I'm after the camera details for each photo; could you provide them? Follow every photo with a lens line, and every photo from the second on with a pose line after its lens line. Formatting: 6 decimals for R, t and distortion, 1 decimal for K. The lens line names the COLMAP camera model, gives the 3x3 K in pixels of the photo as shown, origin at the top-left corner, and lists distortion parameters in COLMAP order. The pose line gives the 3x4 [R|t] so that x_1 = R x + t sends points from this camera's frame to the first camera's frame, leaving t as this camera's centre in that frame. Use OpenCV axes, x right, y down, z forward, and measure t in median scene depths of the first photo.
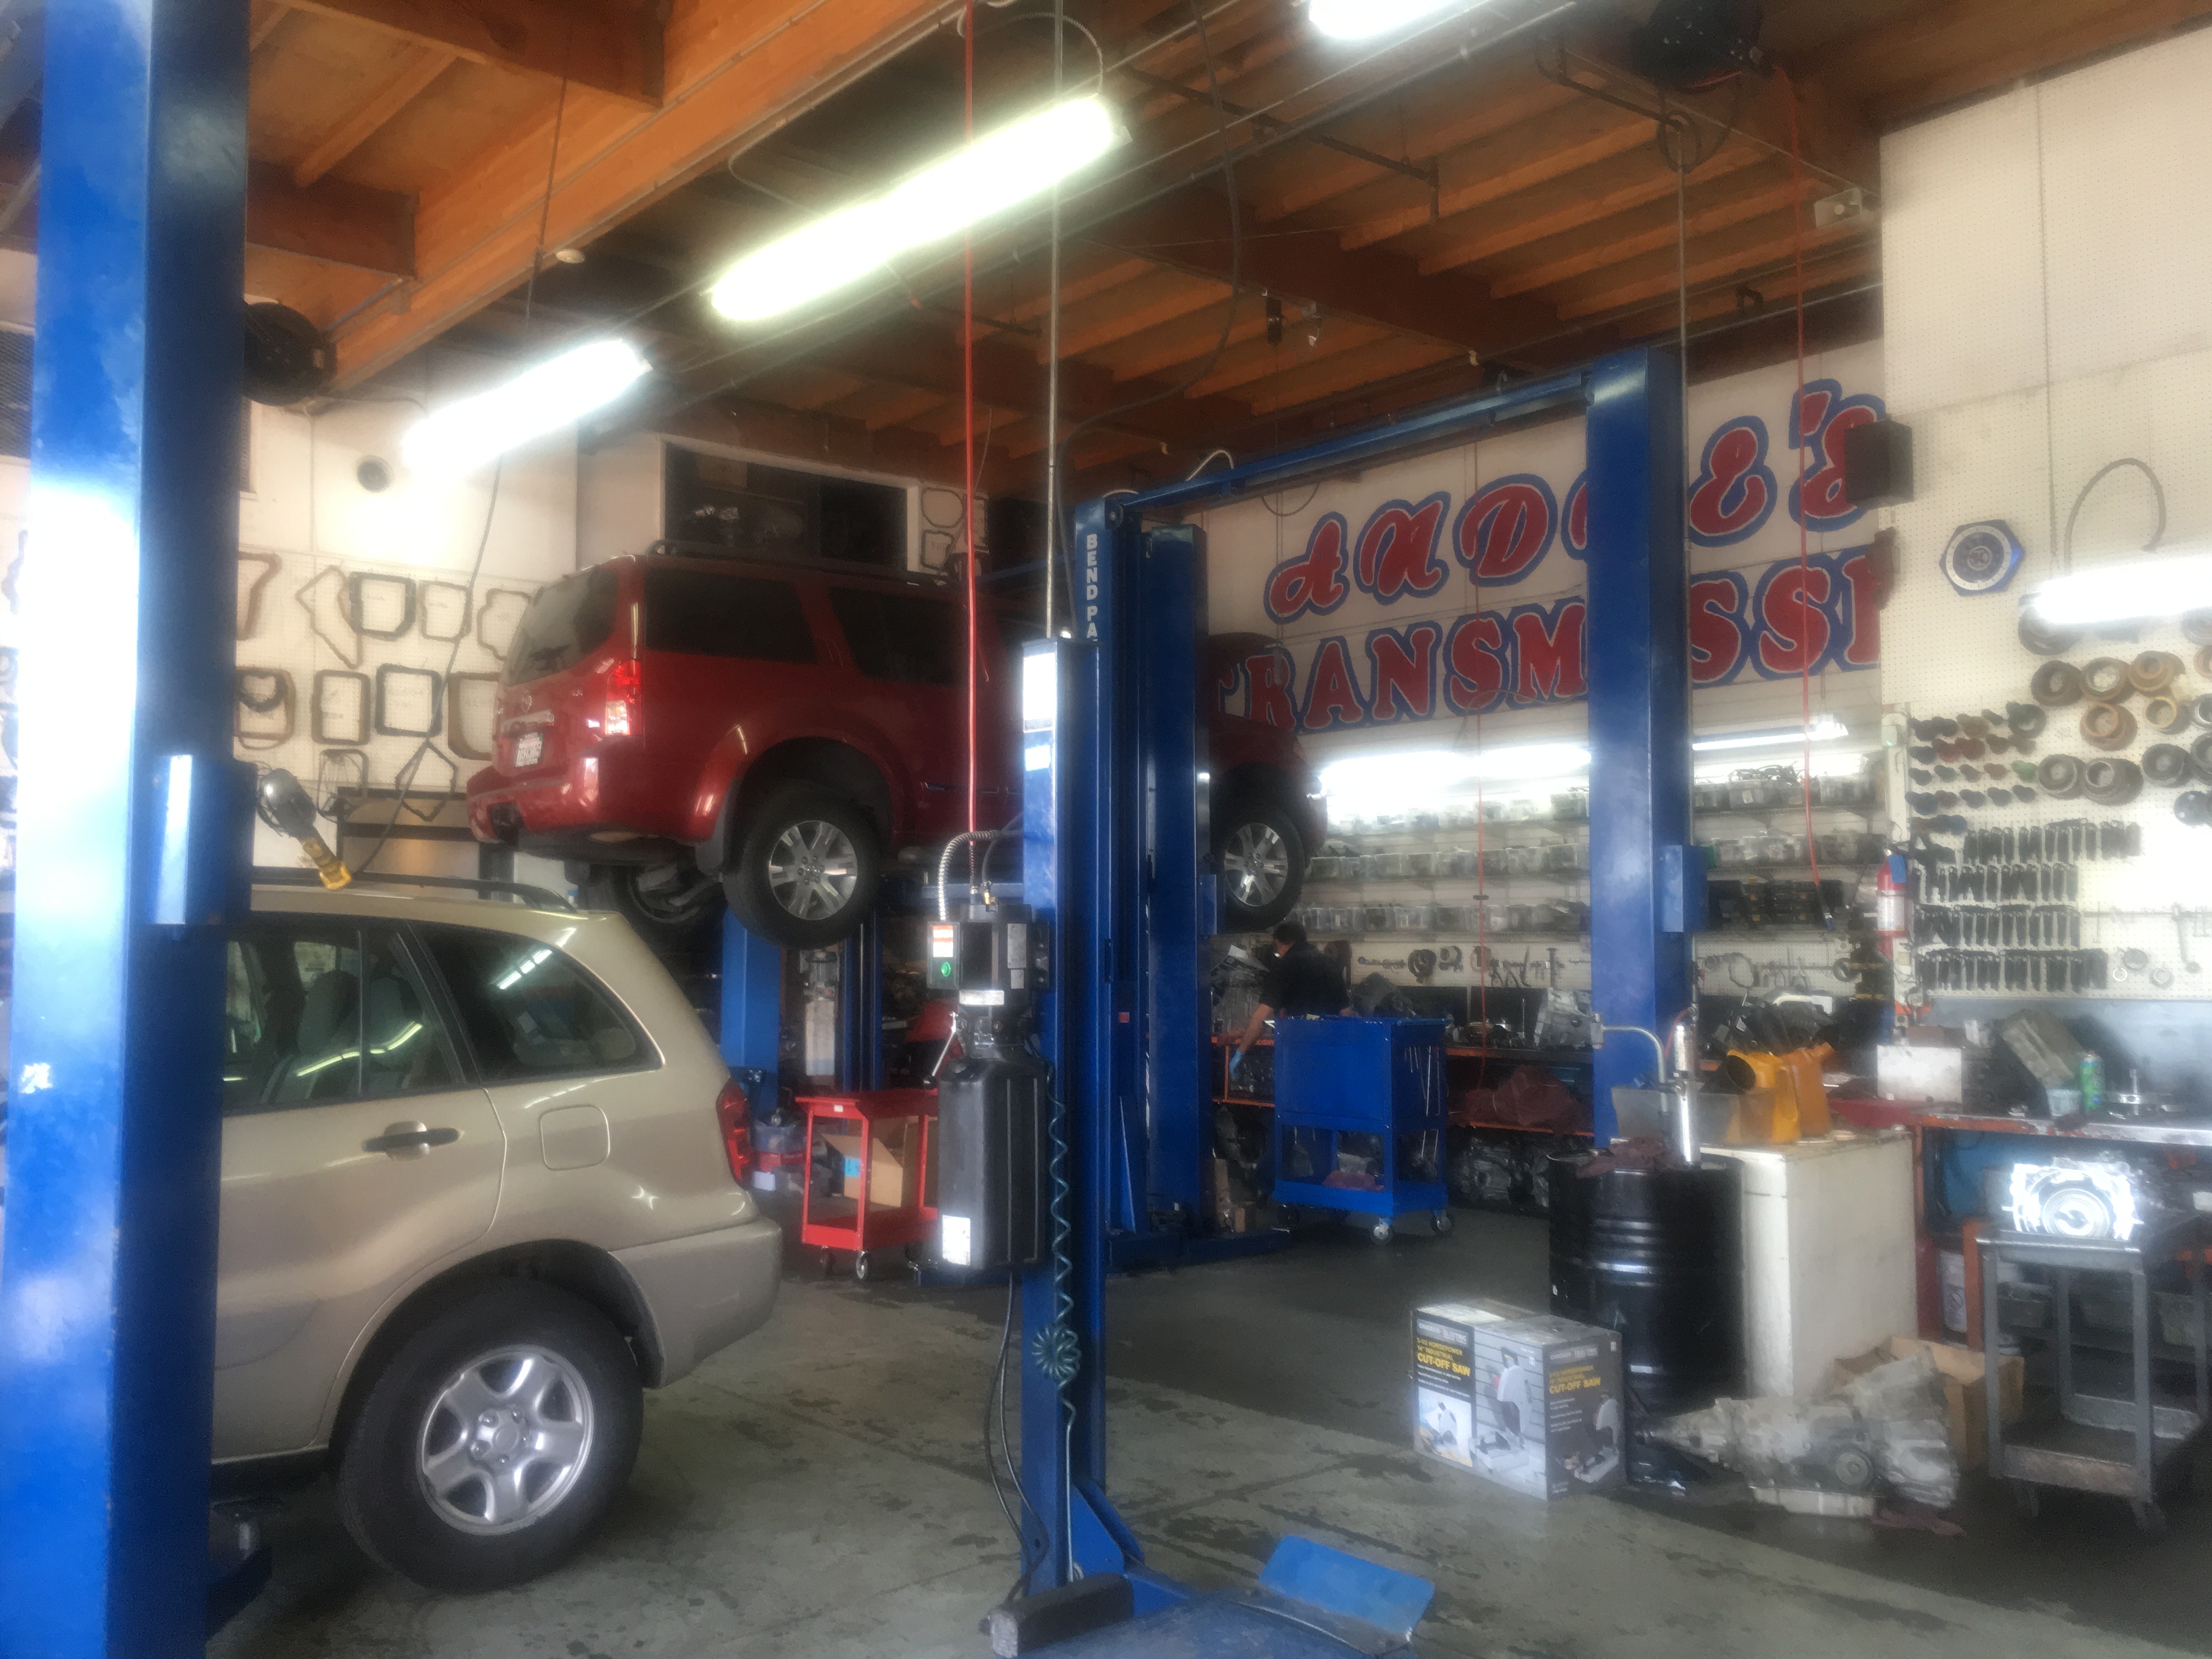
lens RADIAL K [[1877.8, 0, 1128.6], [0, 1877.8, 823.5], [0, 0, 1]] dist [0.056449, -0.038229]
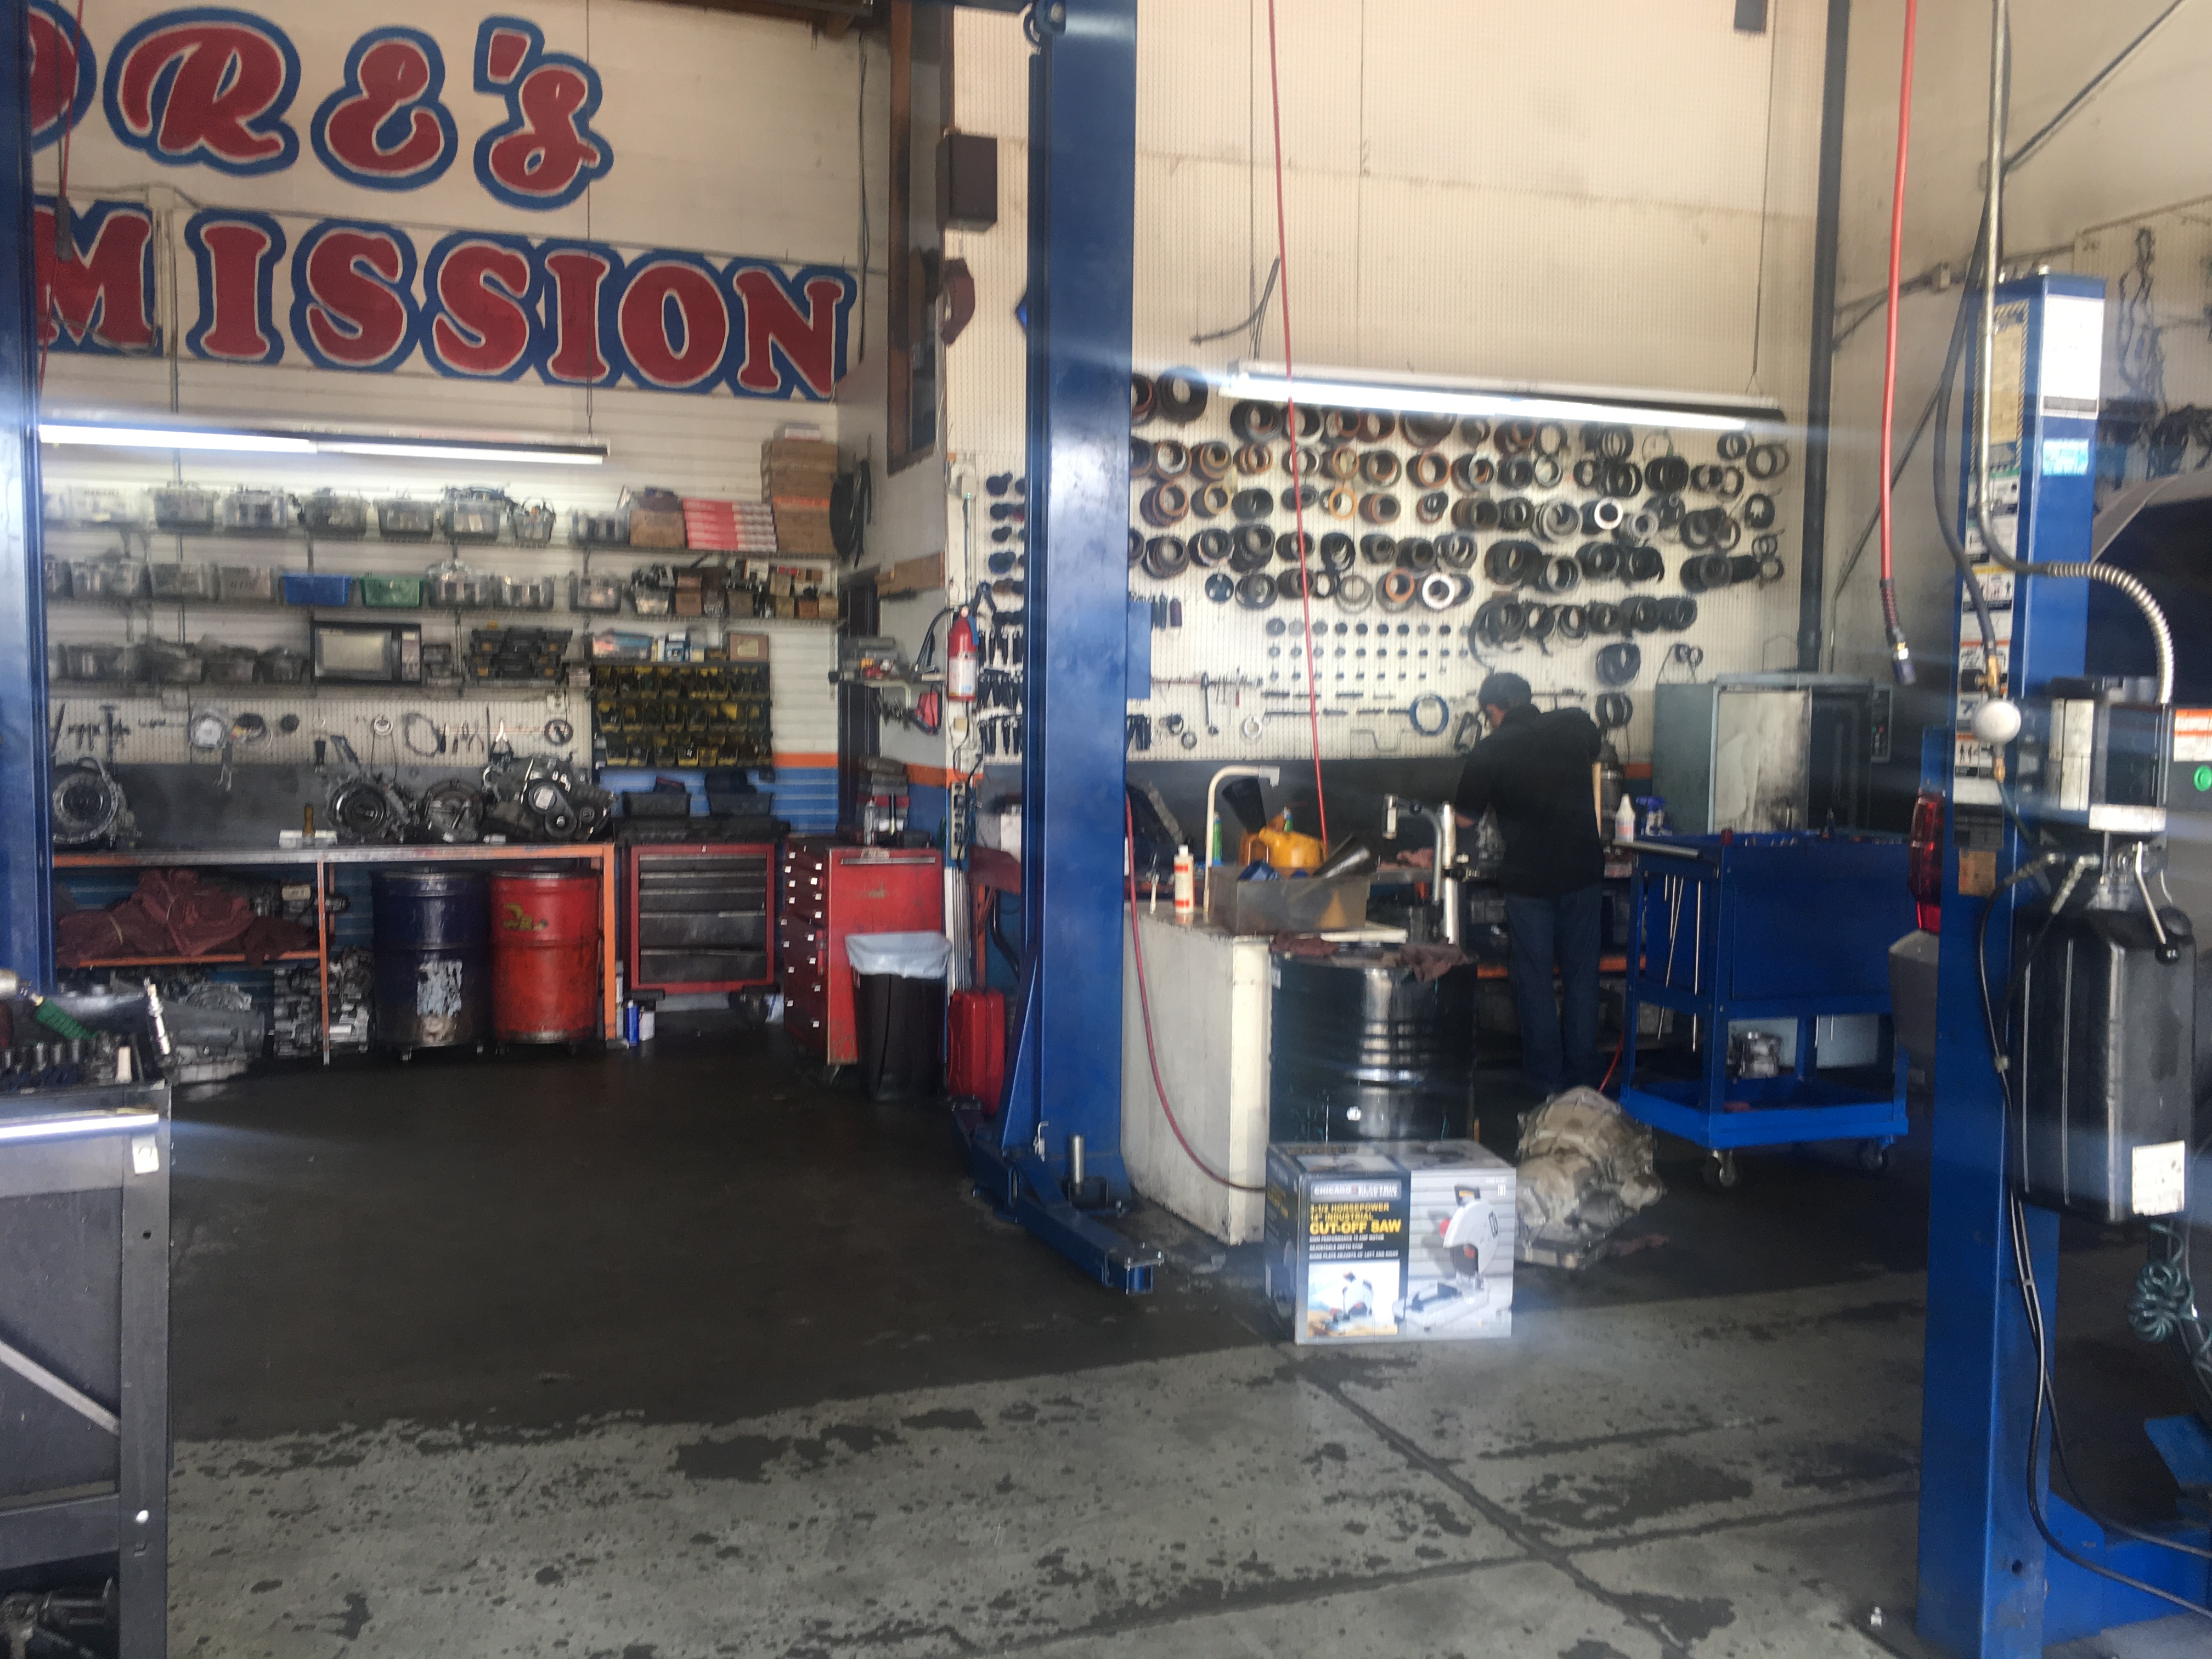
lens RADIAL K [[1877.8, 0, 1067.6], [0, 1877.8, 838.1], [0, 0, 1]] dist [0.056449, -0.038229]
pose [[0.374815, -0.066767, 0.924692, -0.481730], [-0.067809, 0.992758, 0.099168, 0.032635], [-0.924616, -0.099873, 0.367573, 0.630008]]
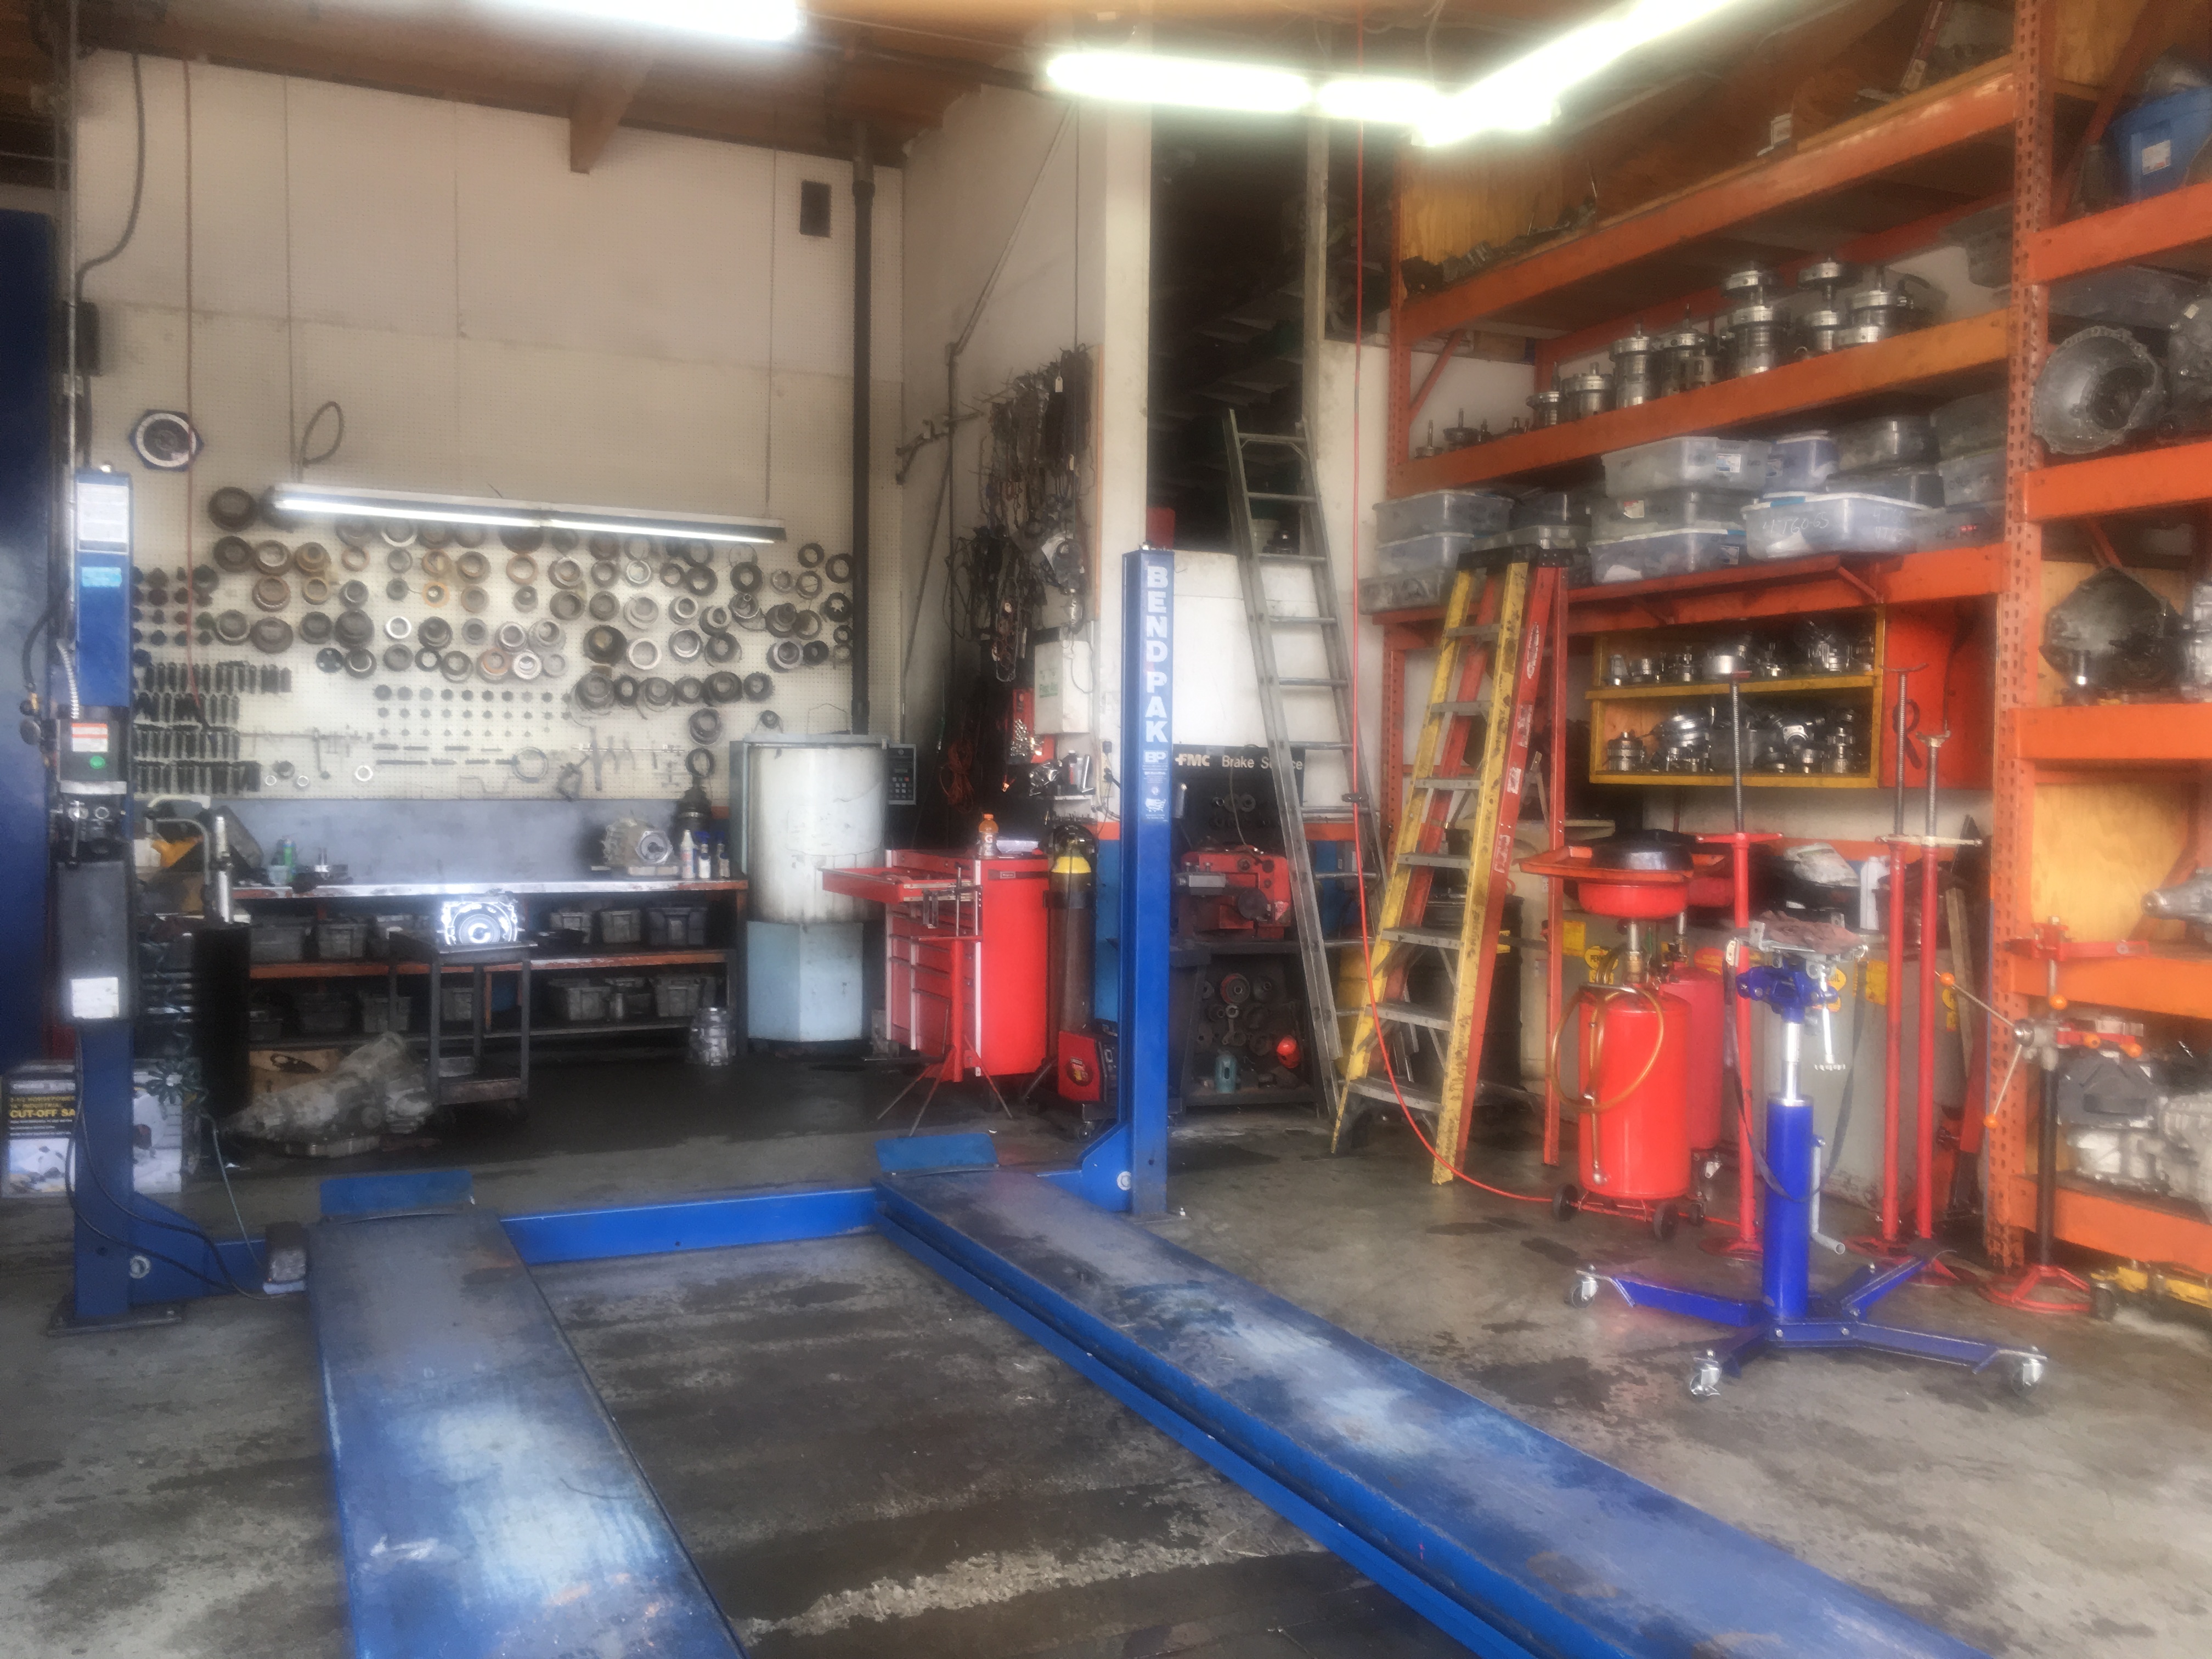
lens RADIAL K [[1877.8, 0, 1116.8], [0, 1877.8, 838.2], [0, 0, 1]] dist [0.056449, -0.038229]
pose [[0.286333, -0.024785, 0.957810, -0.573155], [-0.073070, 0.996189, 0.047622, 0.012424], [-0.955340, -0.083623, 0.283431, 0.047211]]
